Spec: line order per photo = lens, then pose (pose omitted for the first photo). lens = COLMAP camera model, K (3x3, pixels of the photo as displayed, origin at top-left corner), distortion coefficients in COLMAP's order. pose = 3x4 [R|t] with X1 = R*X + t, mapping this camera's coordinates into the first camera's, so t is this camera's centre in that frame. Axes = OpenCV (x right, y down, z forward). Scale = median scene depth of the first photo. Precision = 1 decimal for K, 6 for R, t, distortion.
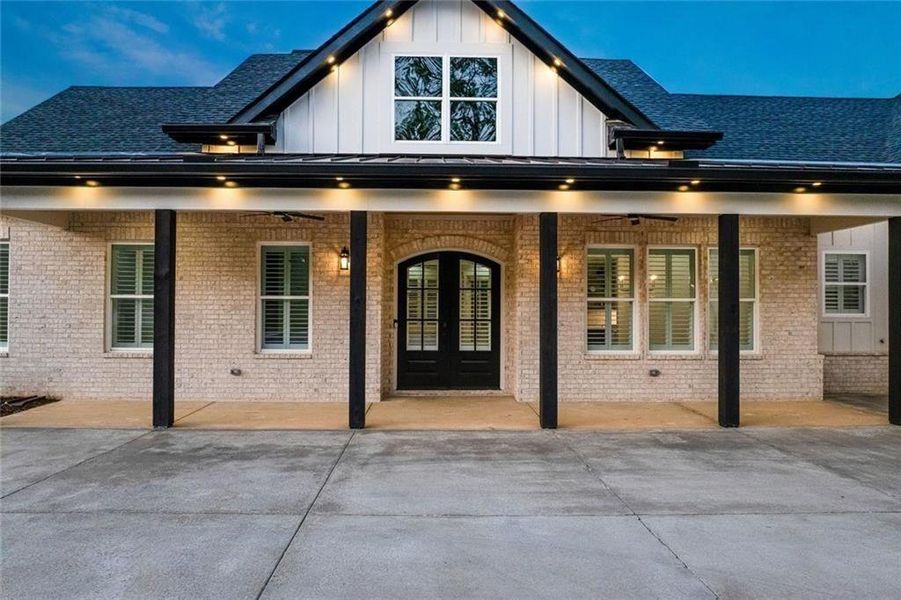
lens RADIAL K [[629.4, 0, 450.5], [0, 629.4, 300.0], [0, 0, 1]] dist [-0.057694, -0.000941]
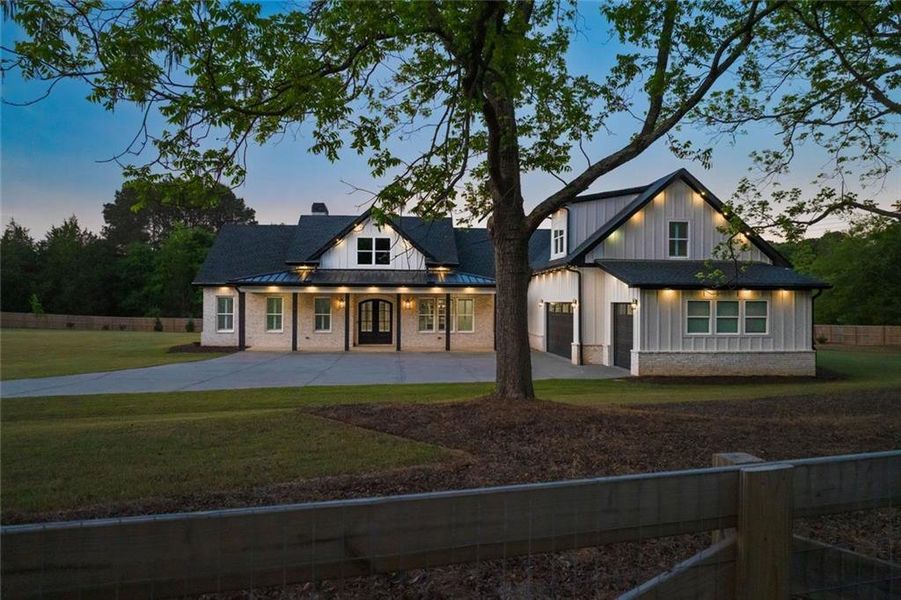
lens RADIAL K [[629.4, 0, 450.5], [0, 629.4, 300.0], [0, 0, 1]] dist [-0.057694, -0.000941]
pose [[0.998648, -0.001035, 0.051981, 0.214904], [0.000860, 0.999994, 0.003393, -0.087175], [-0.051984, -0.003343, 0.998642, -2.186794]]
